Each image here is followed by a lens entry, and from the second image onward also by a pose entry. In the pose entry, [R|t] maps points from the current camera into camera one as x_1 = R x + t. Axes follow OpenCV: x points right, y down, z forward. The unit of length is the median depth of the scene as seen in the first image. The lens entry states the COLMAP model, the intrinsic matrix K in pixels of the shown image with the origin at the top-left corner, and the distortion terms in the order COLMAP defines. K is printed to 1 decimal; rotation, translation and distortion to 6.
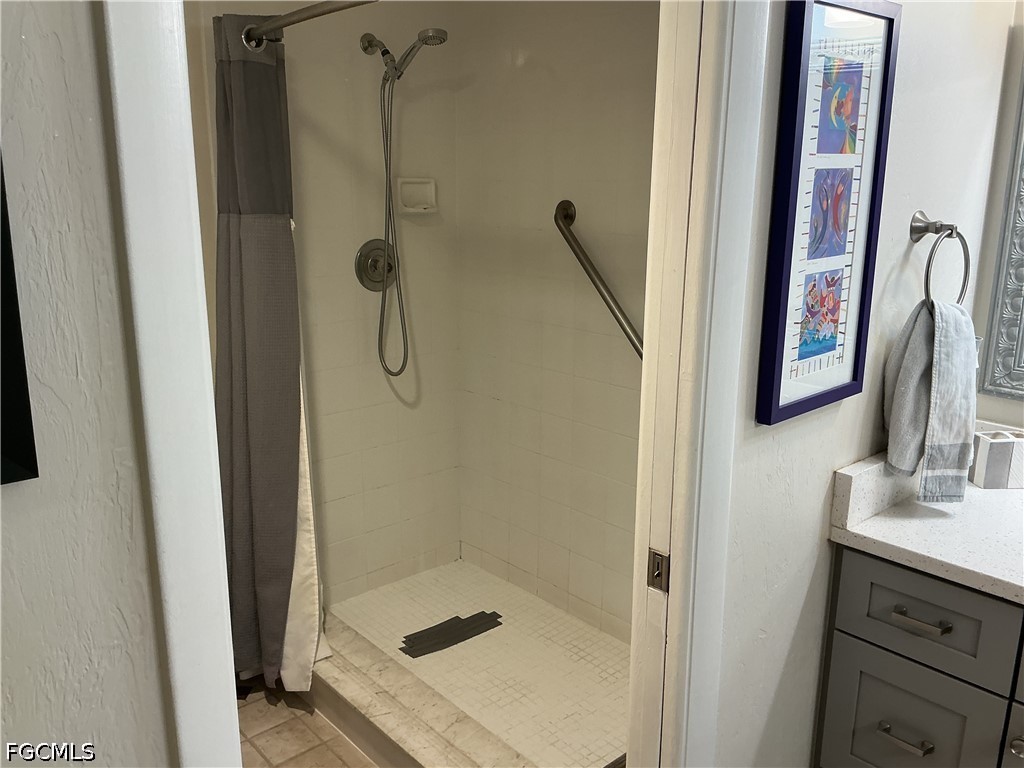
lens RADIAL K [[845.9, 0, 512.0], [0, 845.9, 384.0], [0, 0, 1]] dist [0.087989, -0.188011]
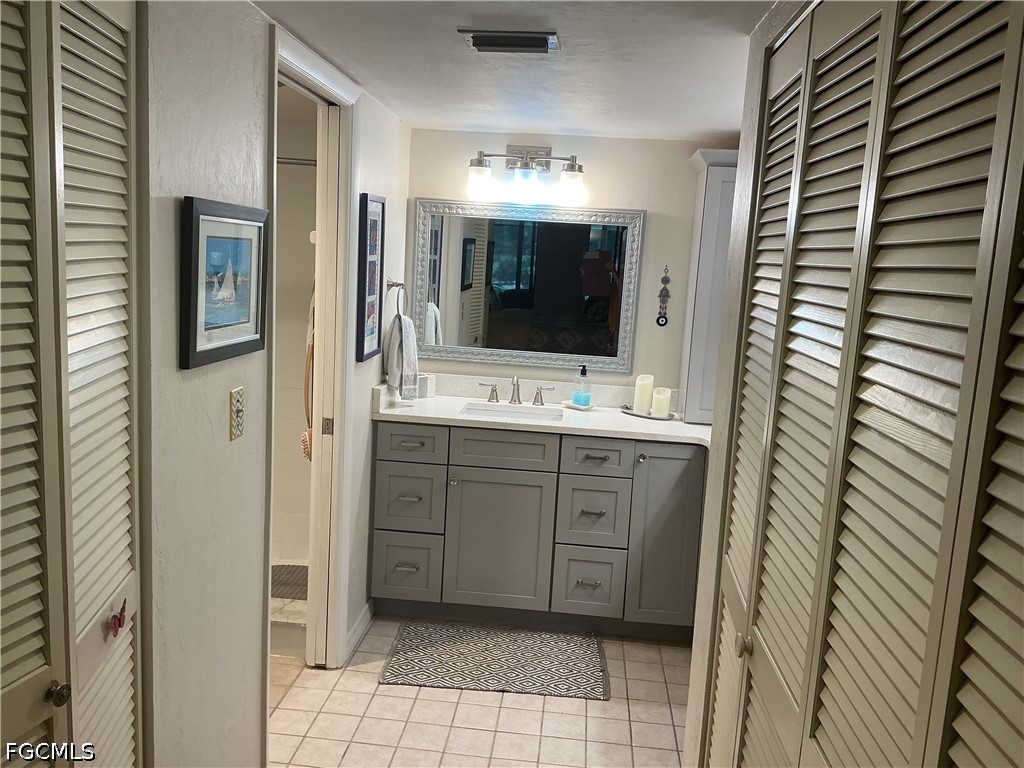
lens RADIAL K [[835.4, 0, 512.0], [0, 835.4, 384.0], [0, 0, 1]] dist [0.106921, -0.173966]
pose [[0.722006, -0.064065, 0.688914, -0.950012], [0.104470, 0.994382, -0.017016, 0.175614], [-0.683954, 0.084256, 0.724643, -0.943947]]
